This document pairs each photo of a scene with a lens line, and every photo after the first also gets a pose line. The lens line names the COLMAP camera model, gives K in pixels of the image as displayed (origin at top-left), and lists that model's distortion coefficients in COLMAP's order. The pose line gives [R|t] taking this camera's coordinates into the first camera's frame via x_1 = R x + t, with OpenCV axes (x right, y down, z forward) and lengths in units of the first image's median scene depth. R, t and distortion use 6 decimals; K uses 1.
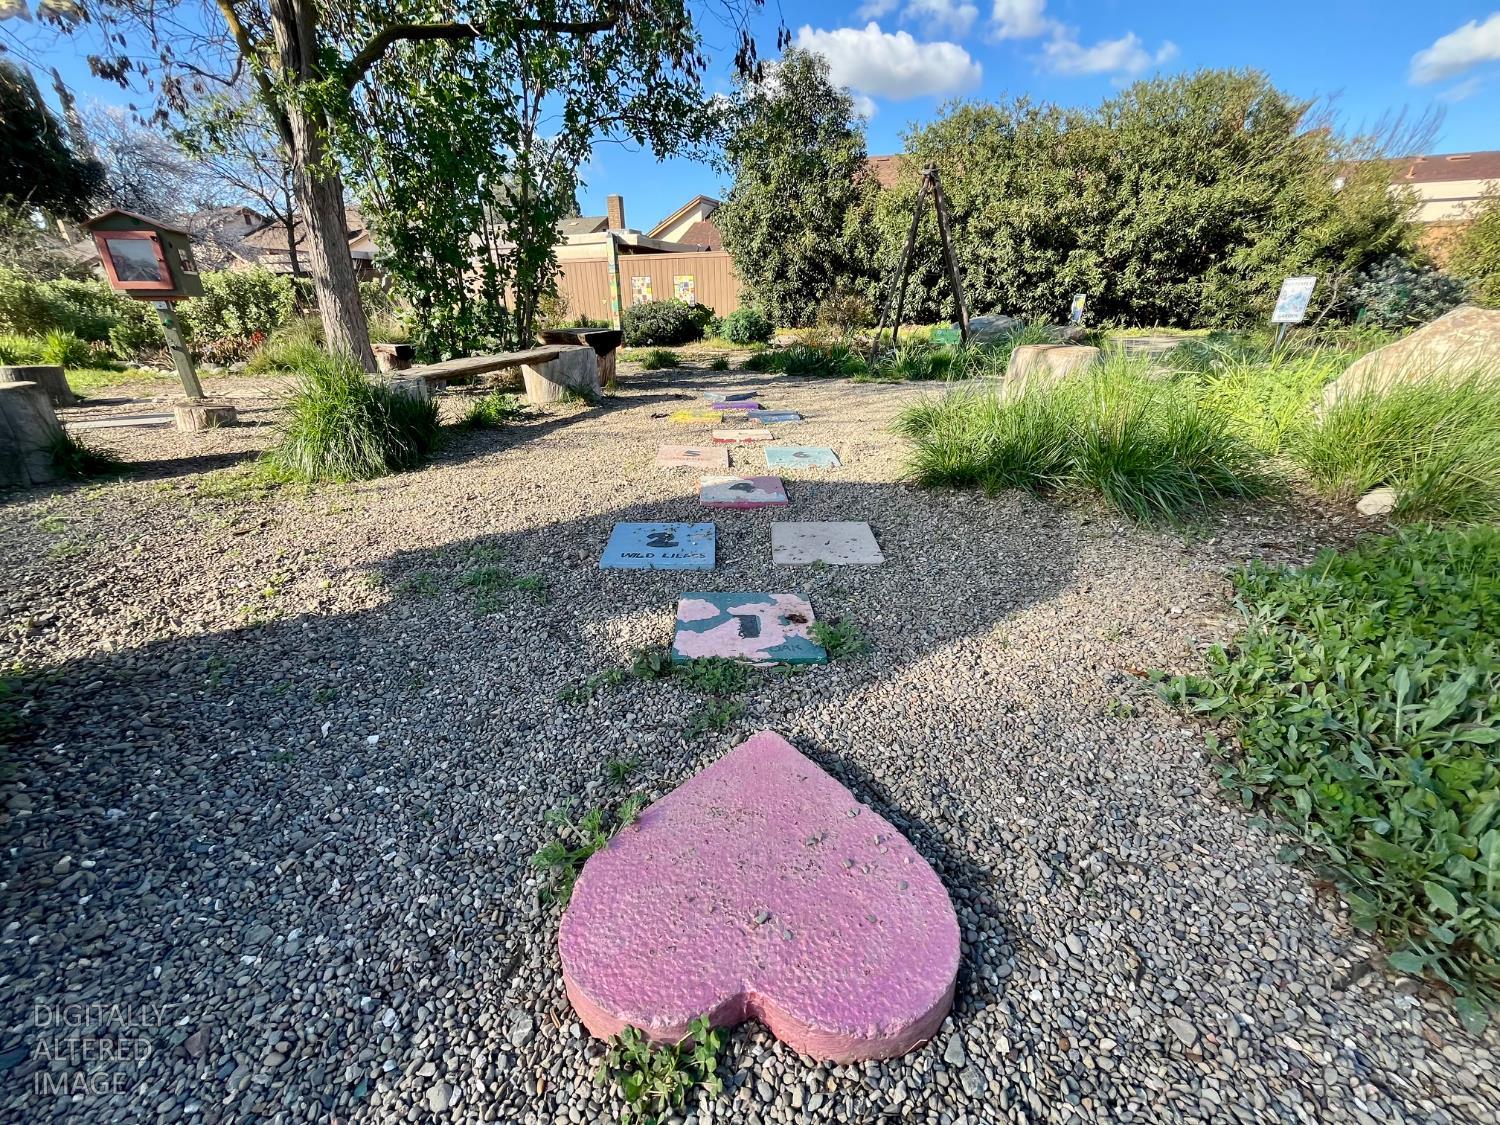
lens RADIAL K [[590.7, 0, 750.0], [0, 590.7, 562.5], [0, 0, 1]] dist [0.000517, 0.000254]
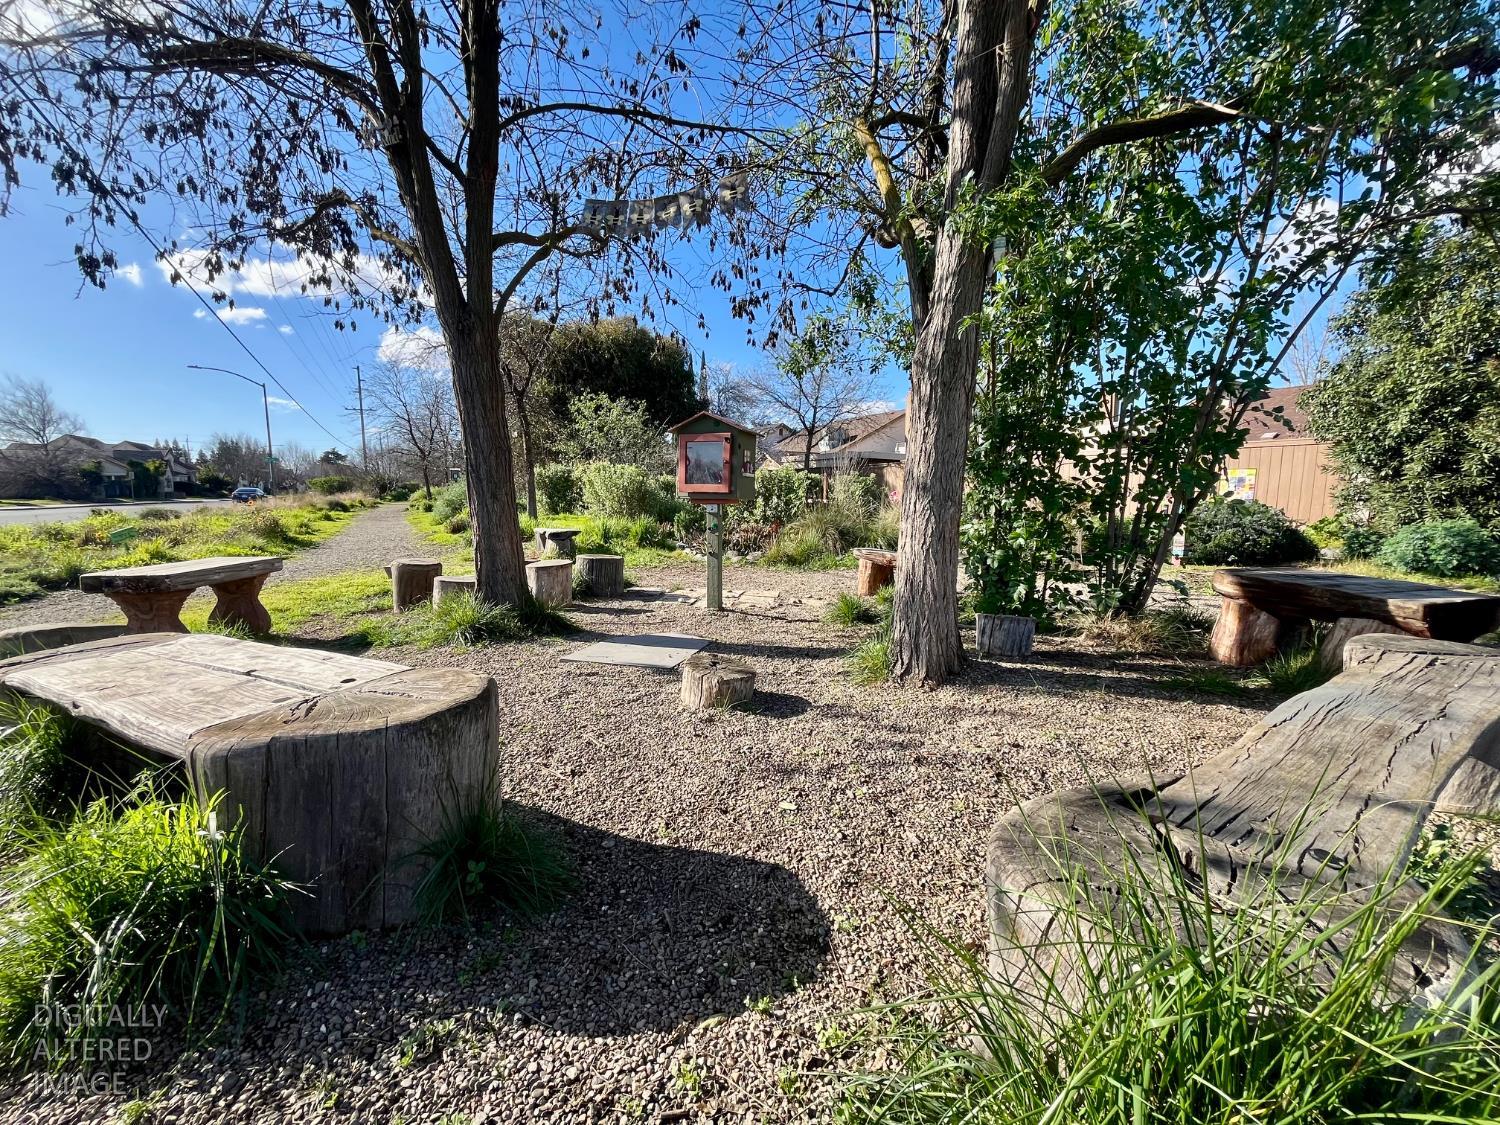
lens RADIAL K [[590.7, 0, 750.0], [0, 590.7, 562.5], [0, 0, 1]] dist [0.000517, 0.000254]
pose [[0.779201, 0.091791, -0.620017, -0.197943], [-0.268903, 0.942510, -0.198408, -0.095105], [0.566160, 0.321324, 0.759087, 0.190584]]
